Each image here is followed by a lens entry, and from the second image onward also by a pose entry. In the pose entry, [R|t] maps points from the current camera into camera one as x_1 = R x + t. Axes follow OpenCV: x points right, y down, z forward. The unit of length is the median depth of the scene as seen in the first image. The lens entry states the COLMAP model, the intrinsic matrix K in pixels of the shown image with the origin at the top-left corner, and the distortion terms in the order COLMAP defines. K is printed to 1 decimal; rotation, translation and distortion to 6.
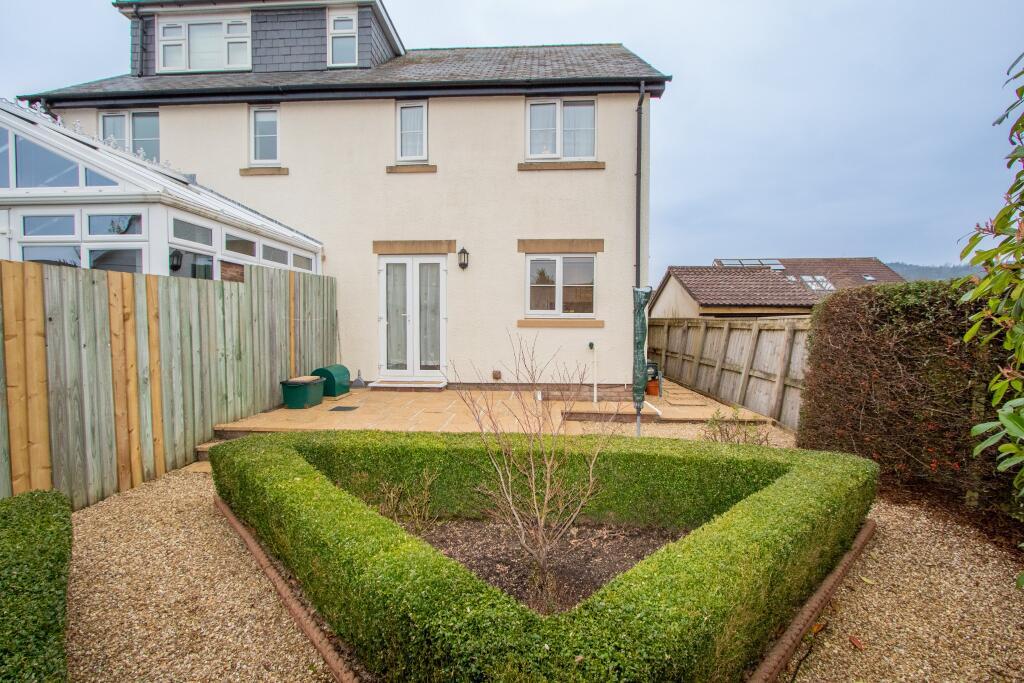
lens RADIAL K [[463.3, 0, 512.0], [0, 463.3, 341.5], [0, 0, 1]] dist [-0.012695, -0.000355]
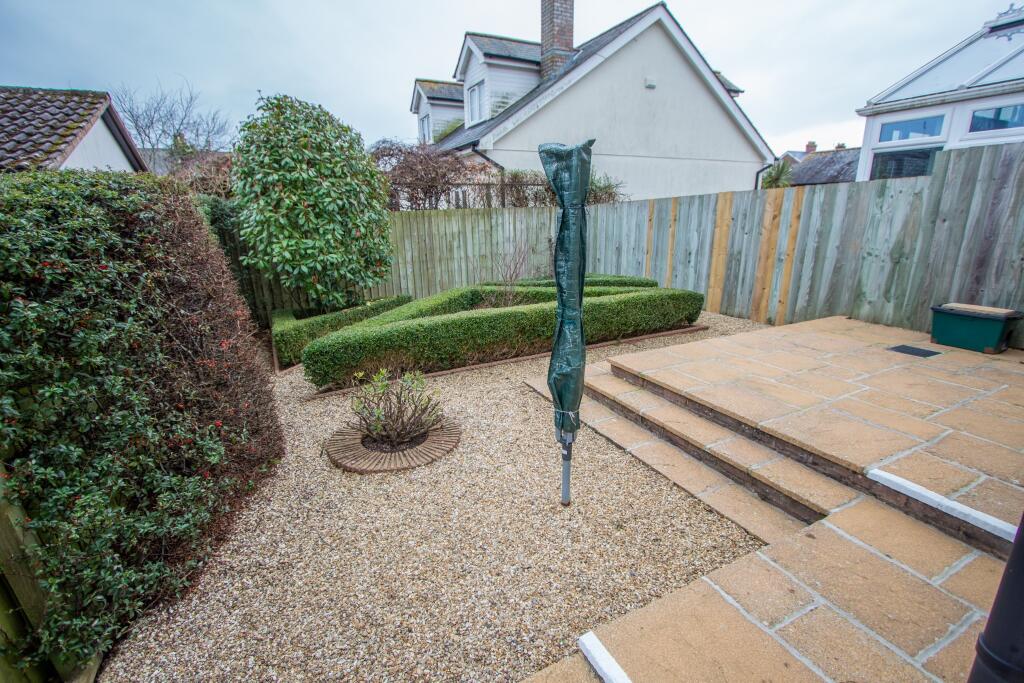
lens RADIAL K [[463.3, 0, 512.0], [0, 463.3, 341.5], [0, 0, 1]] dist [-0.012695, -0.000355]
pose [[-0.871304, 0.135915, -0.471546, 0.558132], [-0.014096, 0.953554, 0.300891, -0.081509], [0.490540, 0.268815, -0.828920, 1.466479]]
